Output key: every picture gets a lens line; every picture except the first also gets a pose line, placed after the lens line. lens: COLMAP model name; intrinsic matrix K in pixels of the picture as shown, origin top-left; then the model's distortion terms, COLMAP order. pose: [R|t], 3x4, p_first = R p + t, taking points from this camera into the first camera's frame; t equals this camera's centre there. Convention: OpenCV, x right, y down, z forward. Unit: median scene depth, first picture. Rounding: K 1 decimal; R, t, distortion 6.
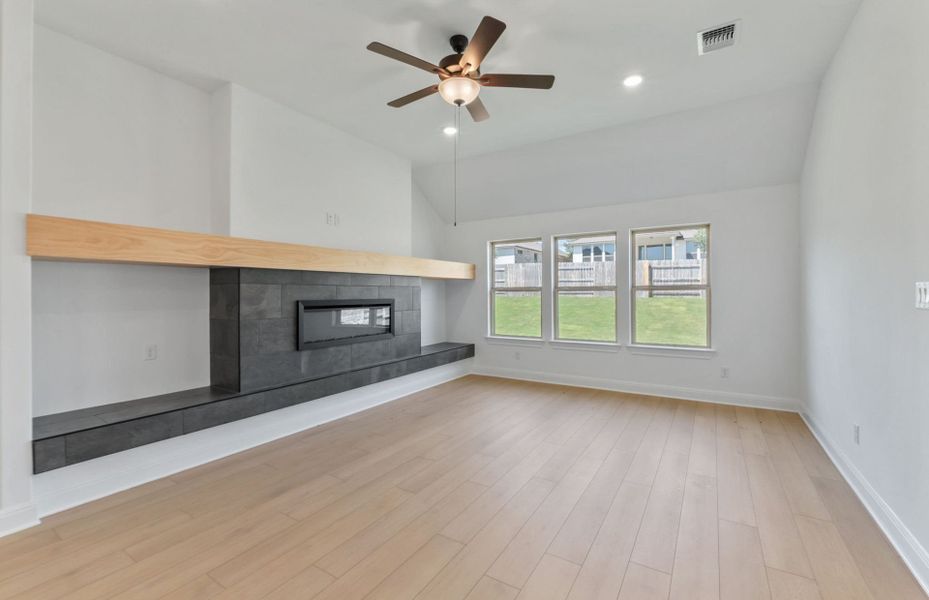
lens RADIAL K [[391.2, 0, 467.2], [0, 391.2, 296.6], [0, 0, 1]] dist [-0.006967, -0.001852]
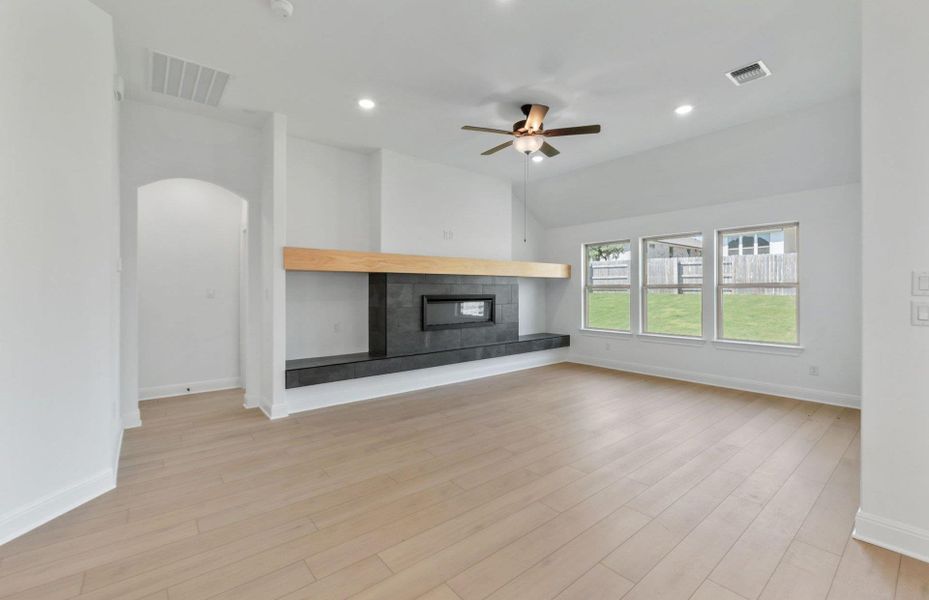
lens RADIAL K [[391.2, 0, 463.6], [0, 391.2, 293.1], [0, 0, 1]] dist [-0.006967, -0.001852]
pose [[0.946013, 0.004965, -0.324090, 0.129155], [-0.004882, 0.999988, 0.001071, 0.000297], [0.324092, 0.000569, 0.946026, -0.228819]]
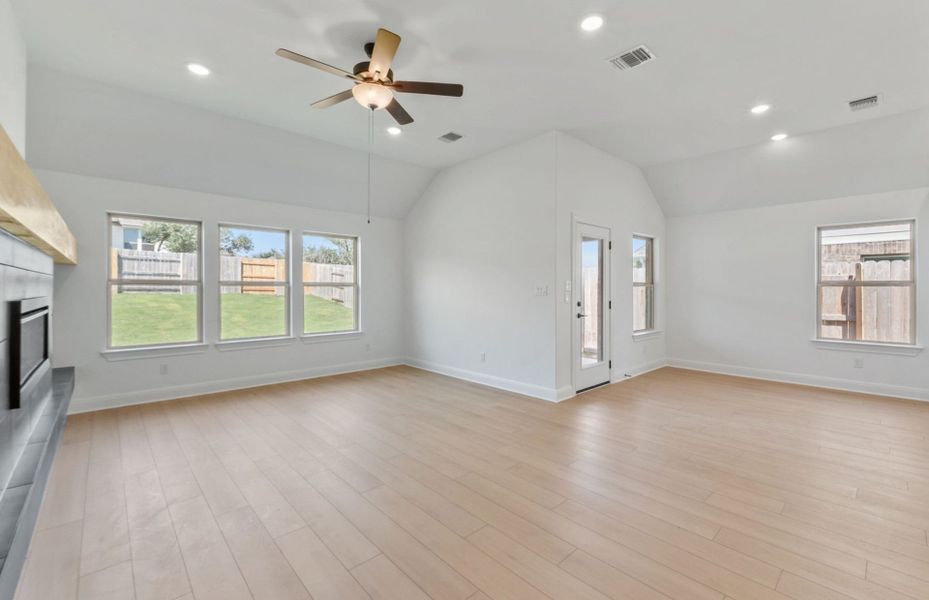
lens RADIAL K [[391.2, 0, 461.9], [0, 391.2, 286.8], [0, 0, 1]] dist [-0.006967, -0.001852]
pose [[0.266009, 0.010644, 0.963912, -0.583995], [0.002474, 0.999928, -0.011724, -0.000698], [-0.963967, 0.005503, 0.265964, 0.298064]]
